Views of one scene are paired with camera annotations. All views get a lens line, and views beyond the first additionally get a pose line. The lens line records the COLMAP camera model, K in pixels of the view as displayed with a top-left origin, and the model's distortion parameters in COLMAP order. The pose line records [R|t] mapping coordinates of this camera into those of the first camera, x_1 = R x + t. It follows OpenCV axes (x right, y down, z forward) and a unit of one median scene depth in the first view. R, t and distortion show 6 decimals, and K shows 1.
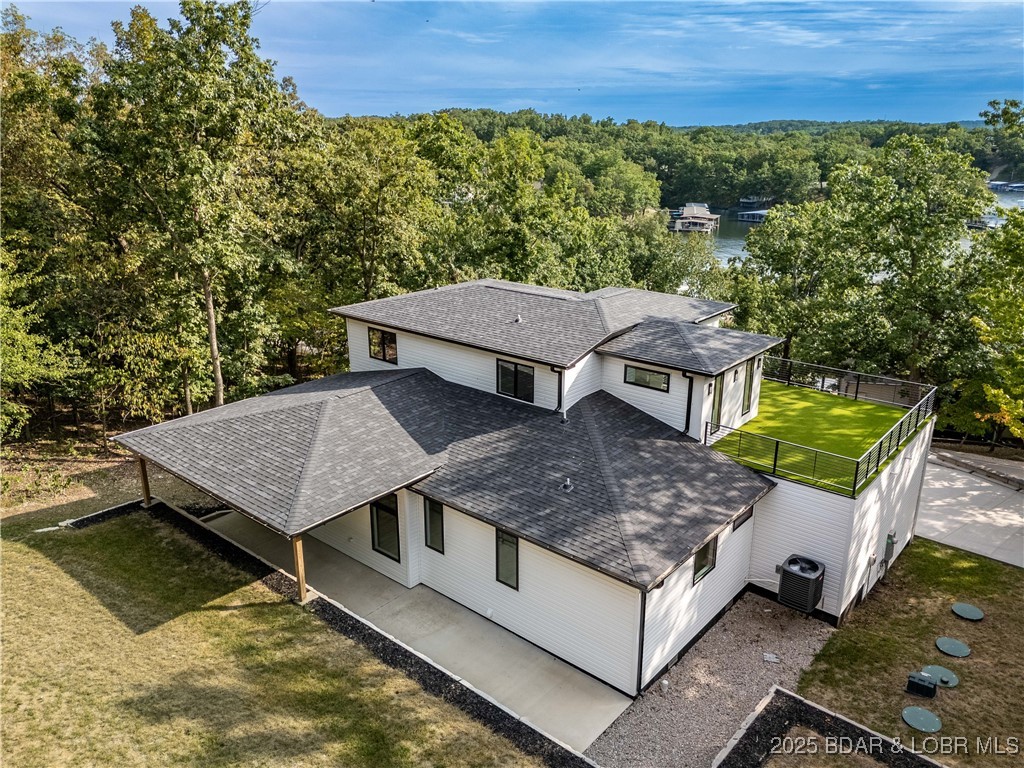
lens RADIAL K [[761.6, 0, 513.5], [0, 761.6, 370.9], [0, 0, 1]] dist [0.078083, -0.065688]
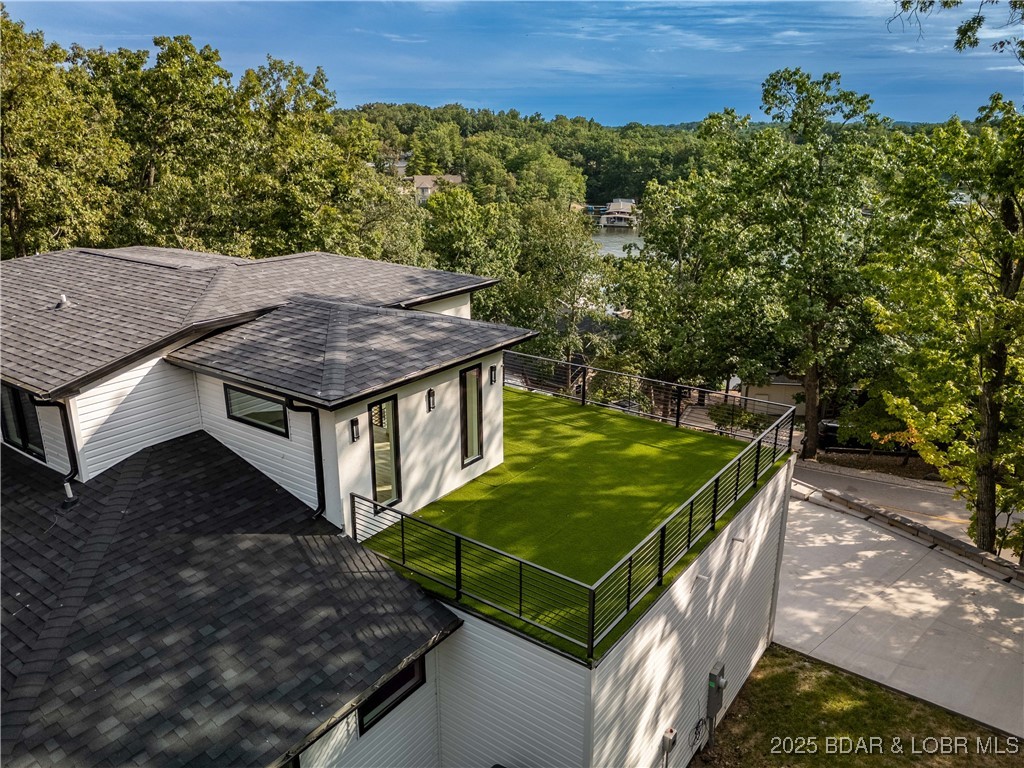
lens RADIAL K [[761.6, 0, 513.5], [0, 761.6, 370.9], [0, 0, 1]] dist [0.078083, -0.065688]
pose [[0.997143, -0.022223, 0.072188, 0.166438], [0.022293, 0.999751, -0.000166, -0.006767], [-0.072166, 0.001774, 0.997391, 0.243228]]
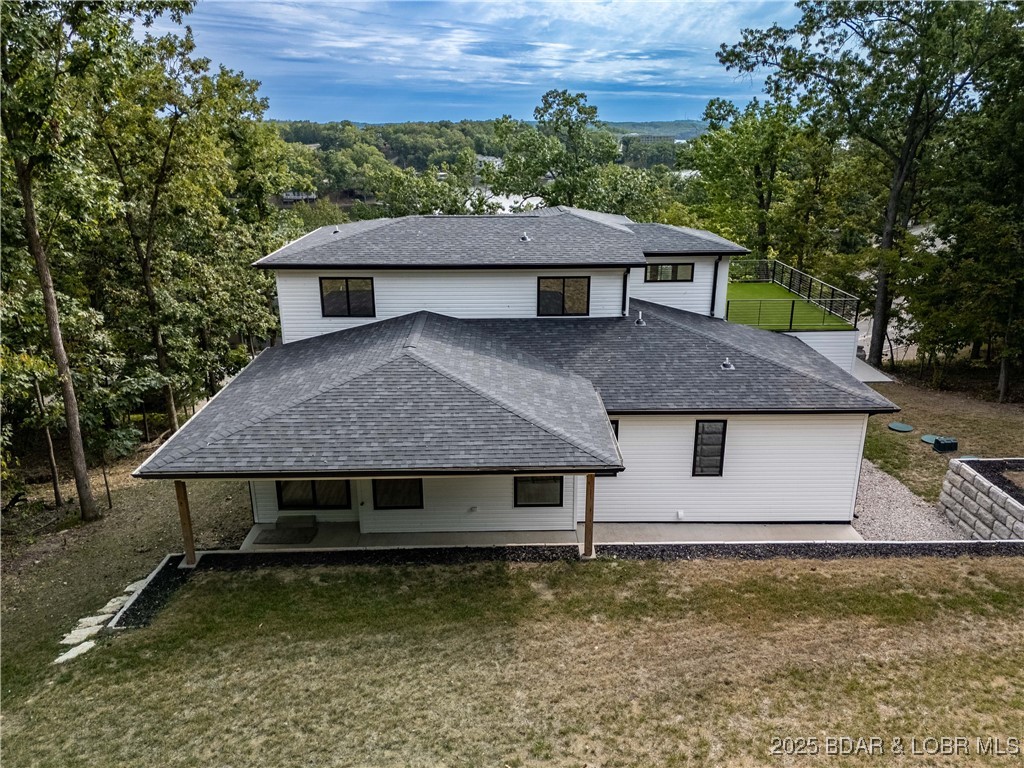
lens RADIAL K [[761.6, 0, 513.5], [0, 761.6, 370.9], [0, 0, 1]] dist [0.078083, -0.065688]
pose [[0.748894, -0.200177, 0.631733, -0.360113], [0.199001, 0.977221, 0.073744, 0.011471], [-0.632104, 0.070489, 0.771671, 0.175235]]
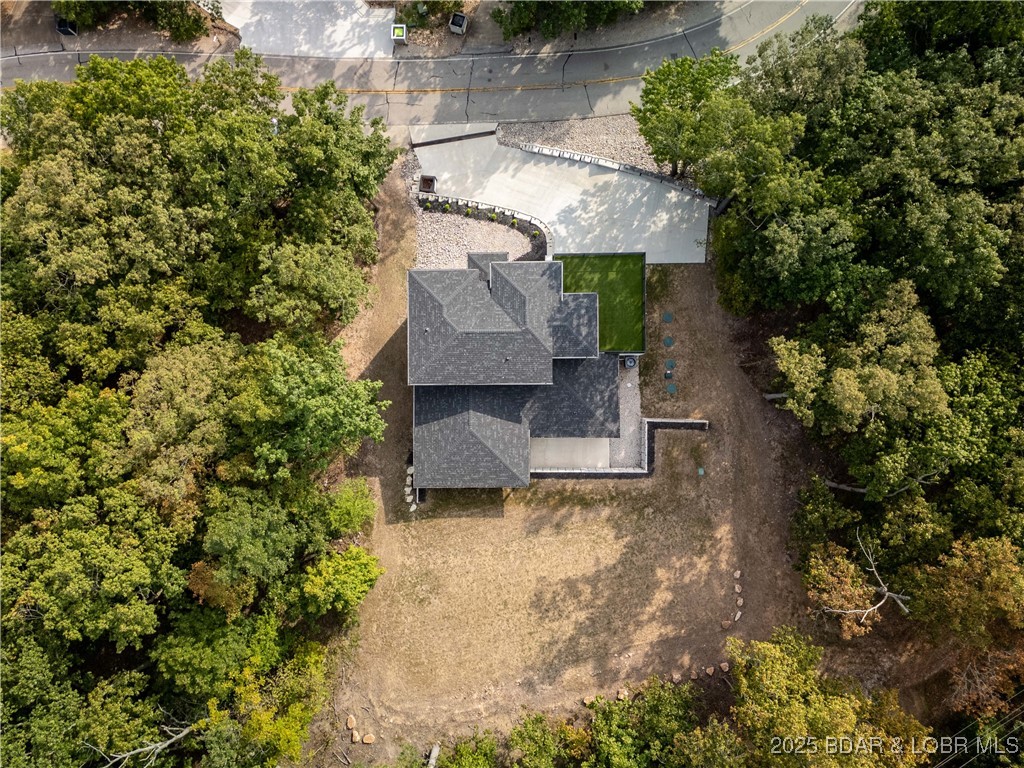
lens RADIAL K [[761.6, 0, 513.5], [0, 761.6, 370.9], [0, 0, 1]] dist [0.078083, -0.065688]
pose [[0.766308, -0.642404, -0.009437, 0.011447], [0.263747, 0.301156, 0.916375, -1.258007], [-0.585841, -0.704714, 0.400211, 0.007786]]
